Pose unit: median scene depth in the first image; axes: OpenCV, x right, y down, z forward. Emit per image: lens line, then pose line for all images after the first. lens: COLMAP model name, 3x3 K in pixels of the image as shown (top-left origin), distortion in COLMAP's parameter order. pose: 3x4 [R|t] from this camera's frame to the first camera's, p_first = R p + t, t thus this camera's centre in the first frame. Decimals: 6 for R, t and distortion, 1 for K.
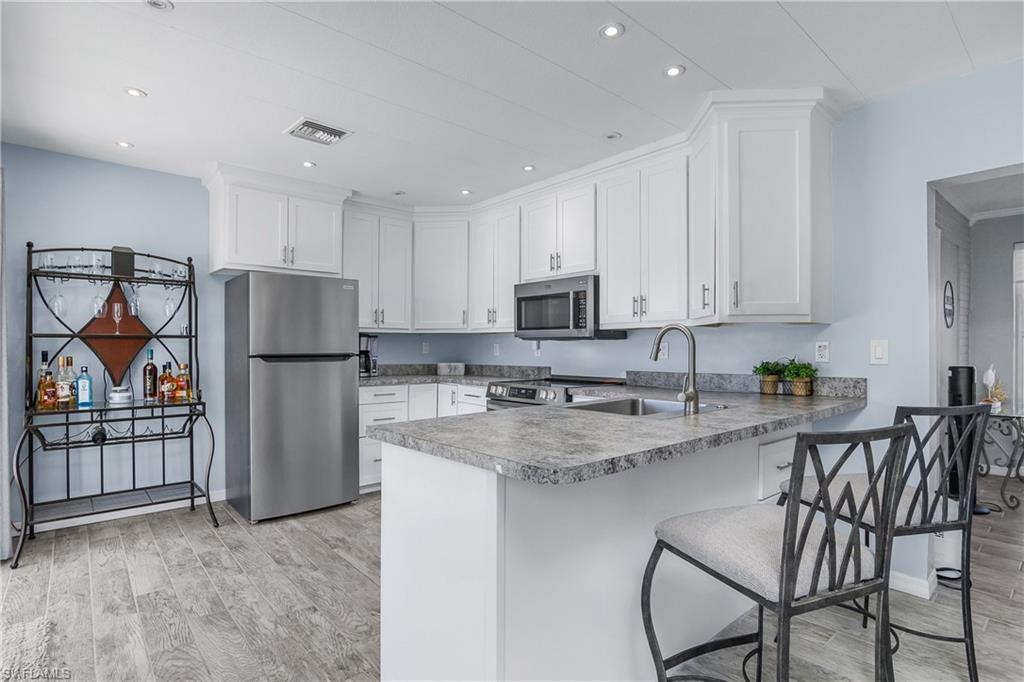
lens RADIAL K [[510.4, 0, 506.8], [0, 510.4, 343.8], [0, 0, 1]] dist [-0.005204, -0.000634]
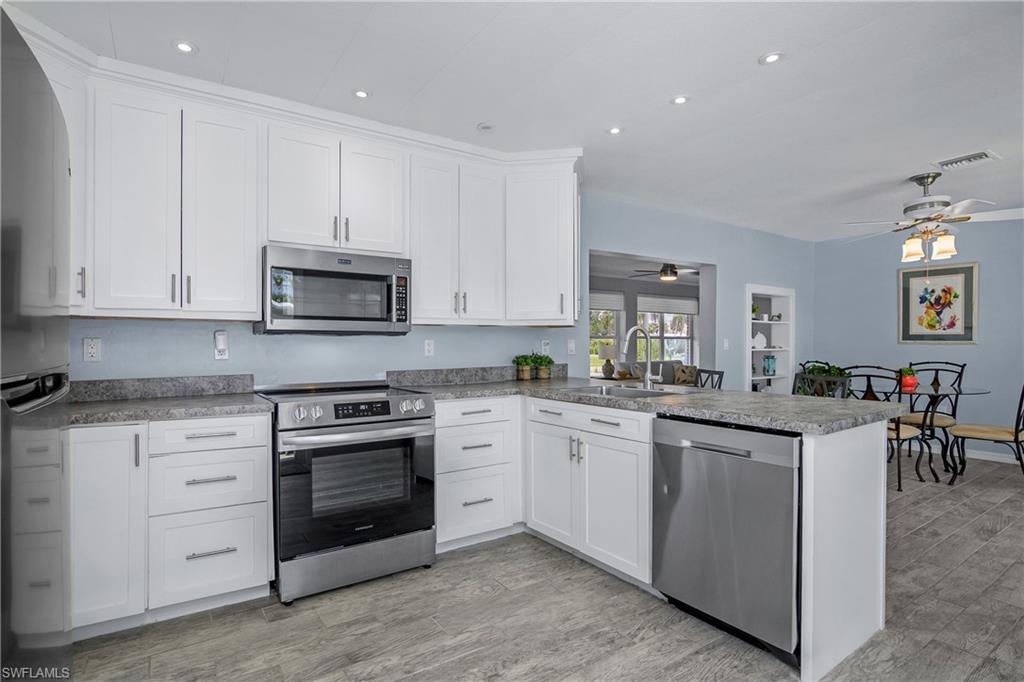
lens RADIAL K [[495.5, 0, 498.1], [0, 495.5, 344.3], [0, 0, 1]] dist [-0.002689, 0.000379]
pose [[0.149022, -0.000329, 0.988834, -0.682712], [-0.003032, 0.999995, 0.000789, 0.005482], [-0.988829, -0.003116, 0.149020, 0.787801]]
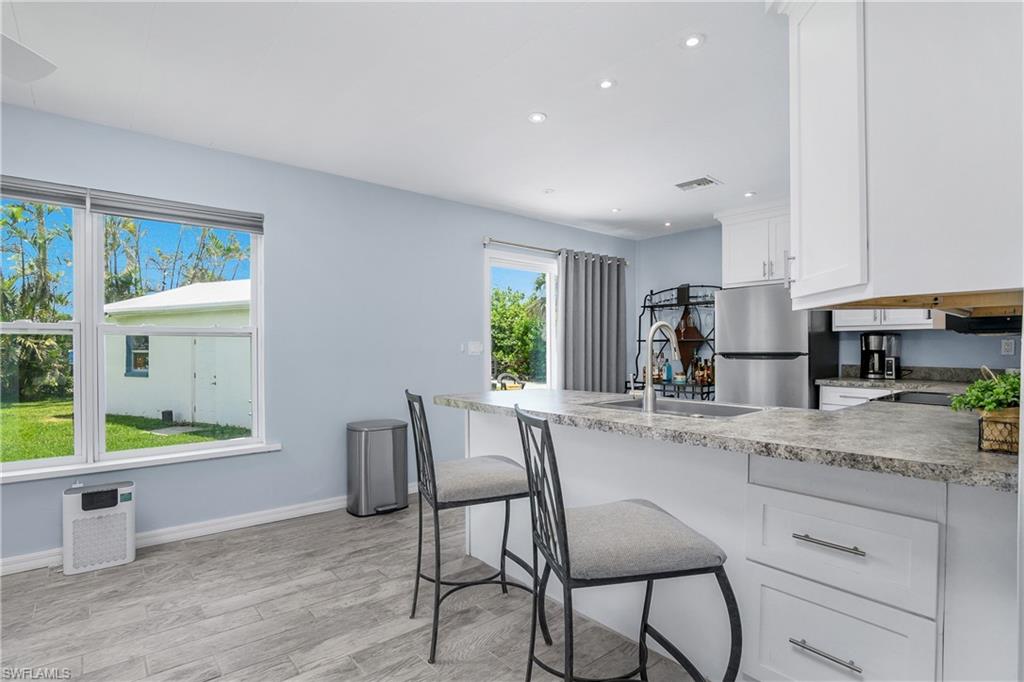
lens RADIAL K [[510.4, 0, 506.8], [0, 510.4, 343.8], [0, 0, 1]] dist [-0.005204, -0.000634]
pose [[-0.014573, -0.008168, -0.999860, 0.893445], [0.009406, 0.999921, -0.008306, 0.004284], [0.999850, -0.009526, -0.014495, 0.485437]]
